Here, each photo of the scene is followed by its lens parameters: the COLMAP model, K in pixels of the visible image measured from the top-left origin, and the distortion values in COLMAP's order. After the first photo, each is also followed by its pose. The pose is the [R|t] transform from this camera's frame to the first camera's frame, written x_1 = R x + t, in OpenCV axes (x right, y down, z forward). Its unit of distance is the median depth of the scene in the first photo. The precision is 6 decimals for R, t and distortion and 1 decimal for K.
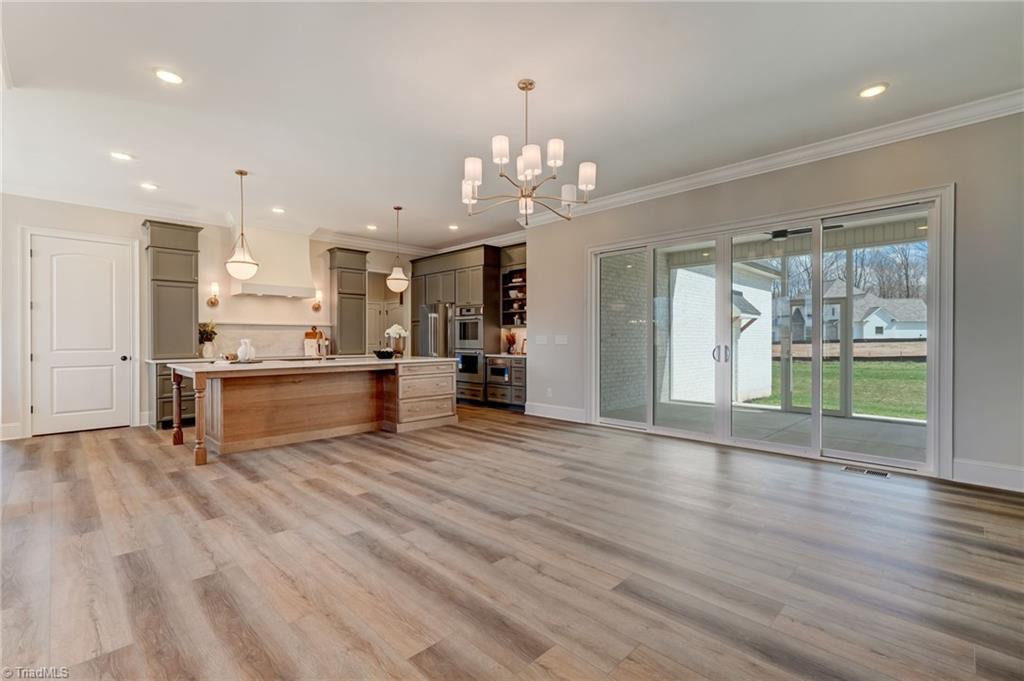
lens RADIAL K [[454.1, 0, 507.1], [0, 454.1, 339.7], [0, 0, 1]] dist [0.003037, 0.001113]
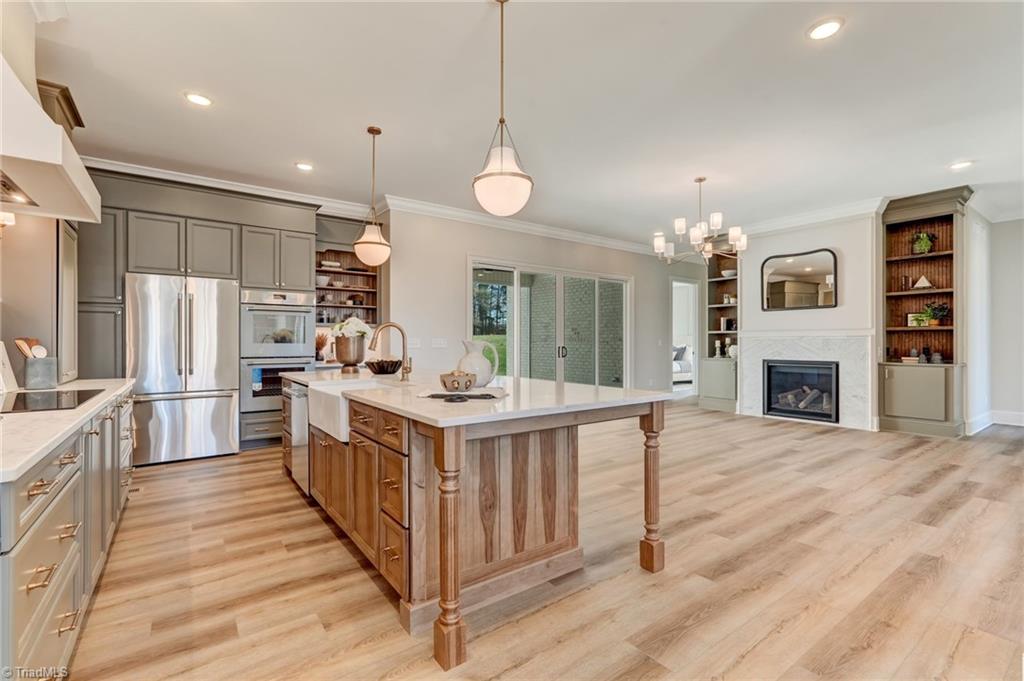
lens RADIAL K [[458.9, 0, 513.4], [0, 458.9, 341.7], [0, 0, 1]] dist [-0.000460, 0.000526]
pose [[0.153207, 0.001627, 0.988193, -0.807028], [0.002935, 0.999993, -0.002102, 0.000590], [-0.988190, 0.003223, 0.153201, 0.697838]]
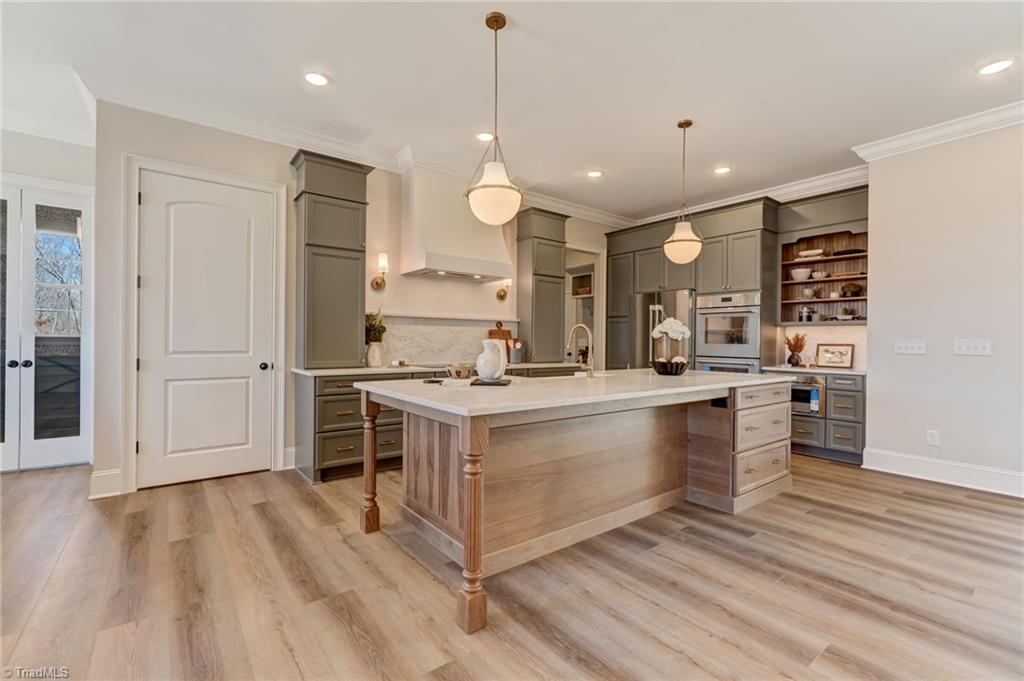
lens RADIAL K [[449.8, 0, 512.0], [0, 449.8, 340.5], [0, 0, 1]] dist [-0.001979, 0.000454]
pose [[0.992628, 0.012452, -0.120563, -0.380759], [-0.012695, 0.999919, -0.001251, 0.000294], [0.120537, 0.002772, 0.992705, 0.373382]]
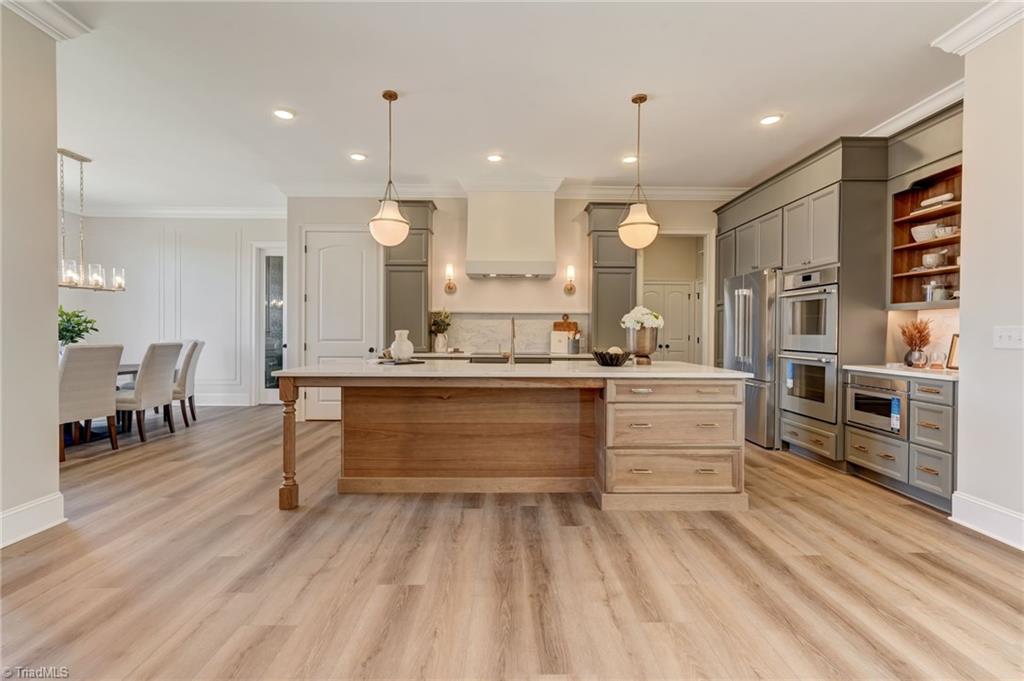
lens RADIAL K [[453.6, 0, 513.6], [0, 453.6, 335.3], [0, 0, 1]] dist [-0.002187, 0.000646]
pose [[0.723209, 0.011584, -0.690532, 0.036621], [-0.007699, 0.999932, 0.008711, -0.000834], [0.690587, -0.000983, 0.723249, 0.474537]]
